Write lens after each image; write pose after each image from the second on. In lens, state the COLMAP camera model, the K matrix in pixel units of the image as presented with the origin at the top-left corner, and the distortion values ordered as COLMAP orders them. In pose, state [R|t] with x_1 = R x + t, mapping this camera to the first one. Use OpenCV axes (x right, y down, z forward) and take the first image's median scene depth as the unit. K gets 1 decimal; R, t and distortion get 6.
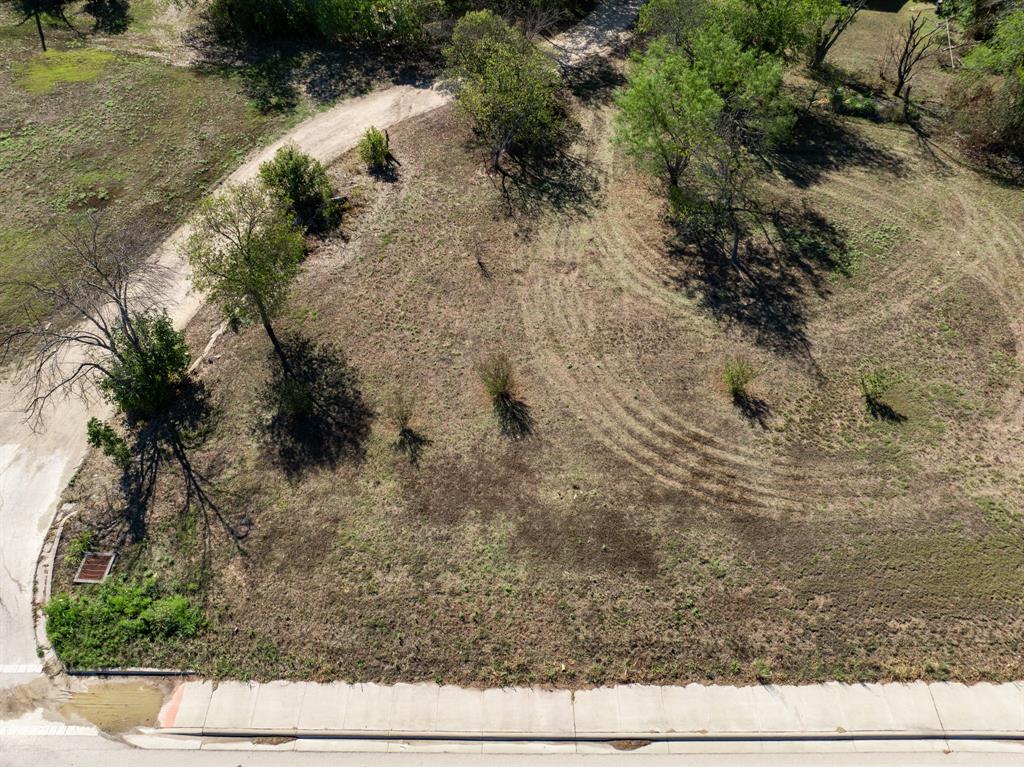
lens RADIAL K [[719.3, 0, 510.0], [0, 719.3, 381.4], [0, 0, 1]] dist [-0.051022, 0.024477]
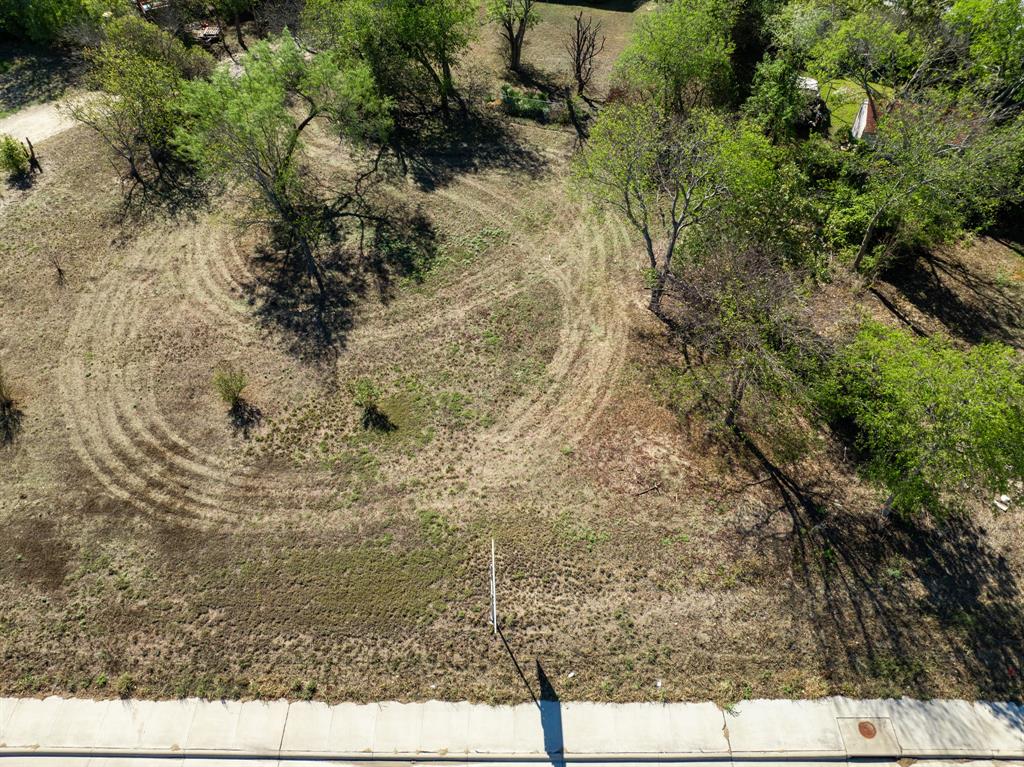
lens RADIAL K [[719.3, 0, 508.1], [0, 719.3, 379.8], [0, 0, 1]] dist [-0.051022, 0.024477]
pose [[0.999994, -0.000220, 0.003463, 0.725819], [0.000226, 0.999998, -0.001757, -0.013051], [-0.003463, 0.001757, 0.999992, 0.011688]]
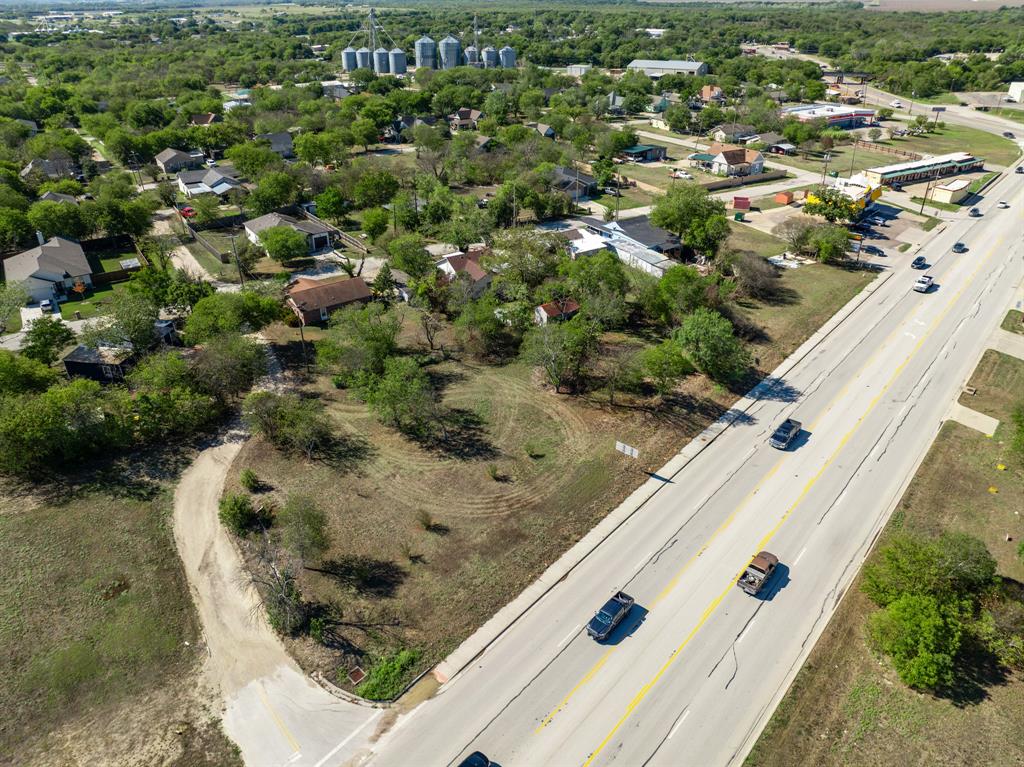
lens RADIAL K [[719.3, 0, 513.2], [0, 719.3, 386.1], [0, 0, 1]] dist [-0.051022, 0.024477]
pose [[0.642185, -0.375626, 0.668210, -1.245202], [0.567599, 0.818889, -0.085164, 0.003959], [-0.515199, 0.433966, 0.739082, -1.059327]]
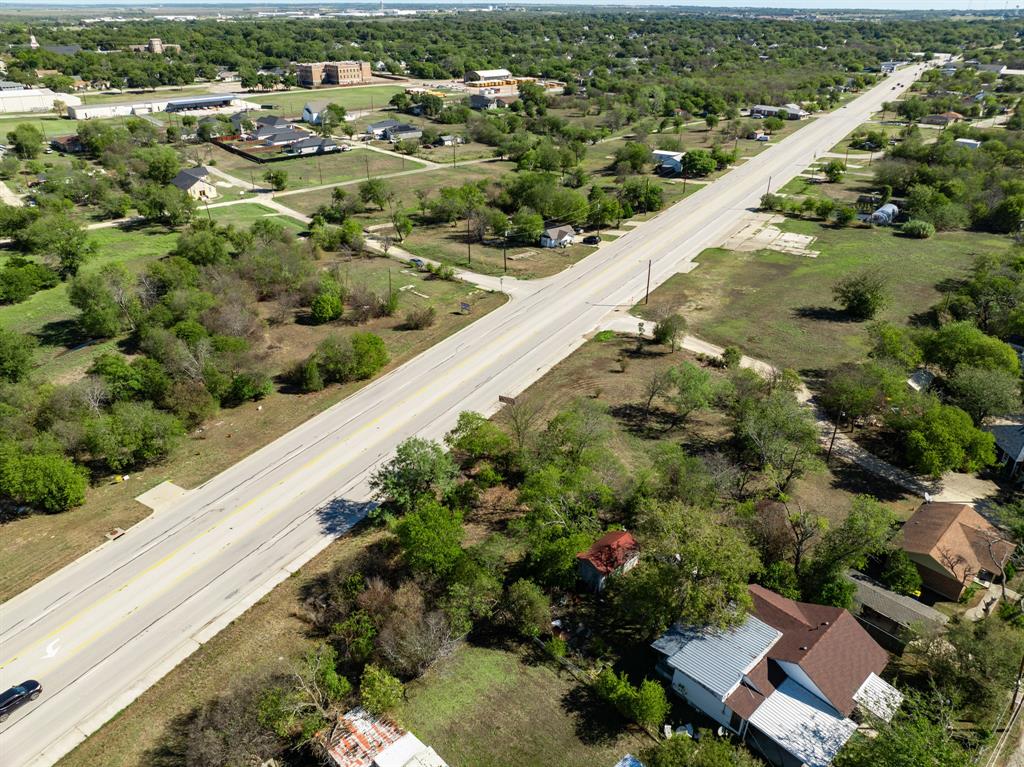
lens RADIAL K [[719.3, 0, 513.6], [0, 719.3, 377.8], [0, 0, 1]] dist [-0.051022, 0.024477]
pose [[-0.524833, 0.393821, -0.754623, 3.369587], [-0.629648, 0.416951, 0.655511, -2.221744], [0.572795, 0.819181, 0.029140, 0.609860]]
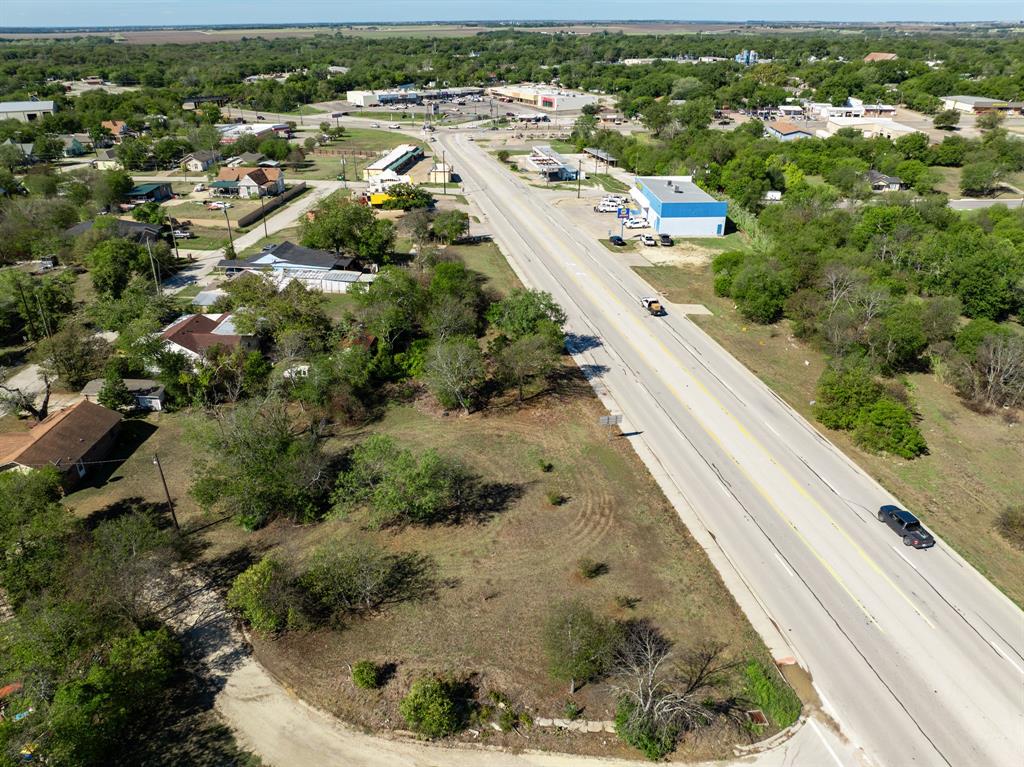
lens RADIAL K [[719.3, 0, 516.7], [0, 719.3, 382.7], [0, 0, 1]] dist [-0.051022, 0.024477]
pose [[-0.210906, -0.440493, 0.872631, -1.515511], [0.721892, 0.531722, 0.442880, -1.323742], [-0.659083, 0.723352, 0.205845, 0.364094]]
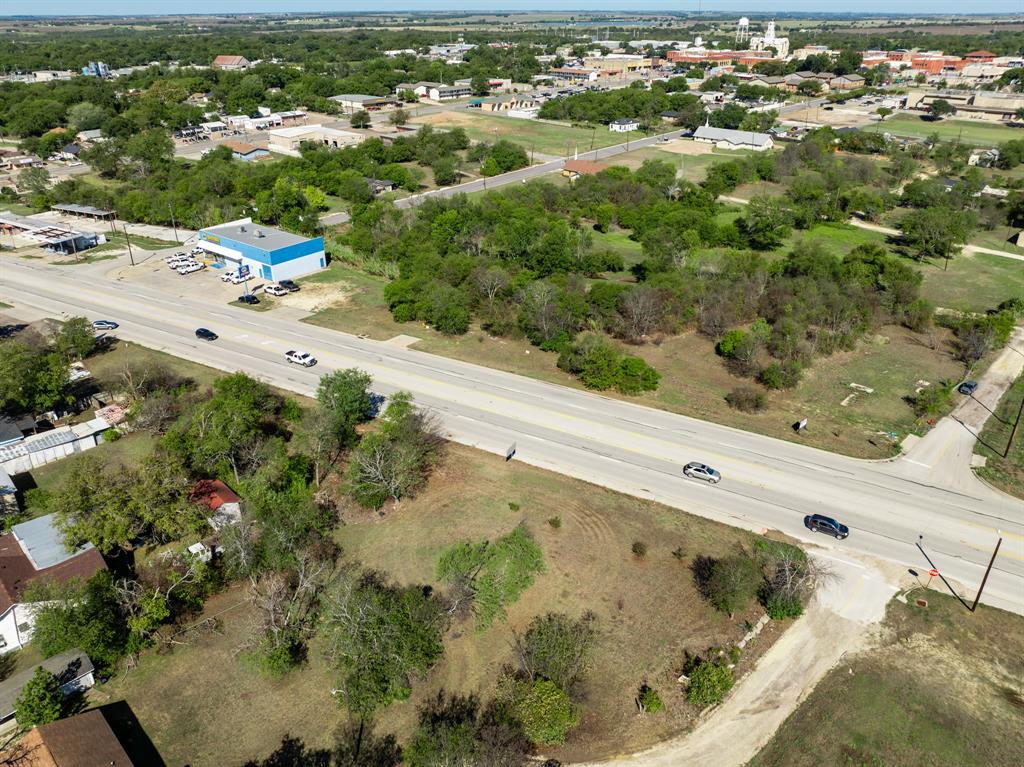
lens RADIAL K [[719.3, 0, 514.6], [0, 719.3, 379.4], [0, 0, 1]] dist [-0.051022, 0.024477]
pose [[-0.875216, -0.218558, 0.431542, -0.612518], [0.359077, 0.304231, 0.882330, -2.705869], [-0.324129, 0.927187, -0.187789, 1.096466]]
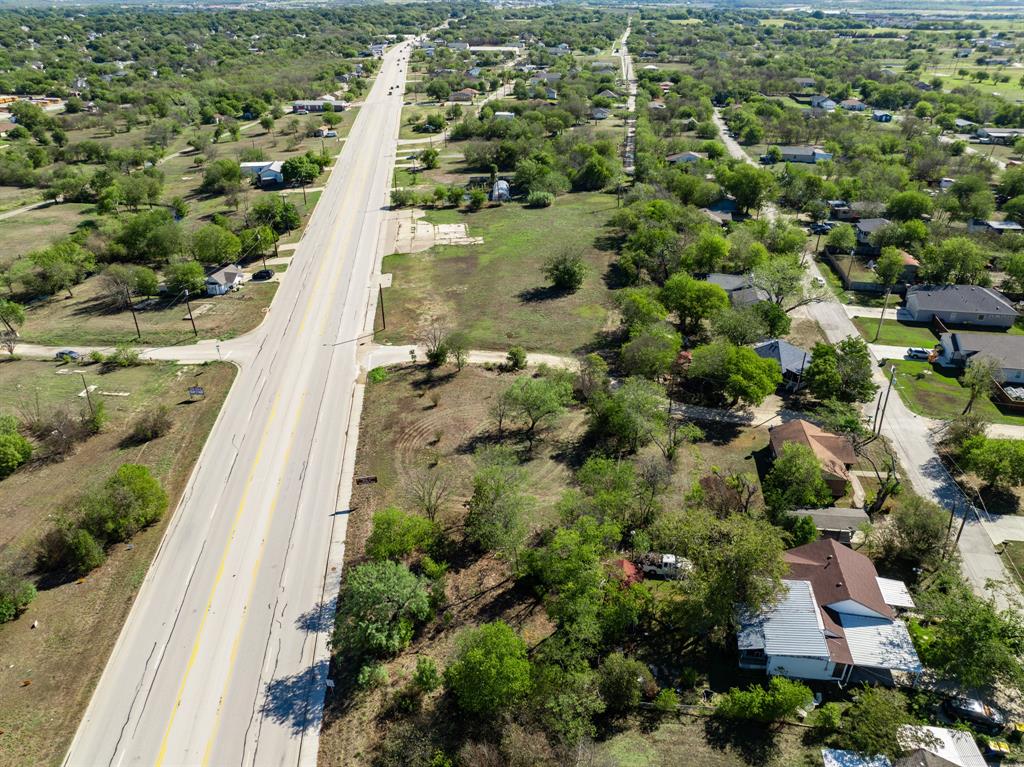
lens RADIAL K [[719.3, 0, 512.9], [0, 719.3, 377.1], [0, 0, 1]] dist [-0.051022, 0.024477]
pose [[0.120185, 0.472364, -0.873171, 3.325771], [-0.729189, 0.638859, 0.245240, -1.322537], [0.673676, 0.607232, 0.421224, -0.381160]]
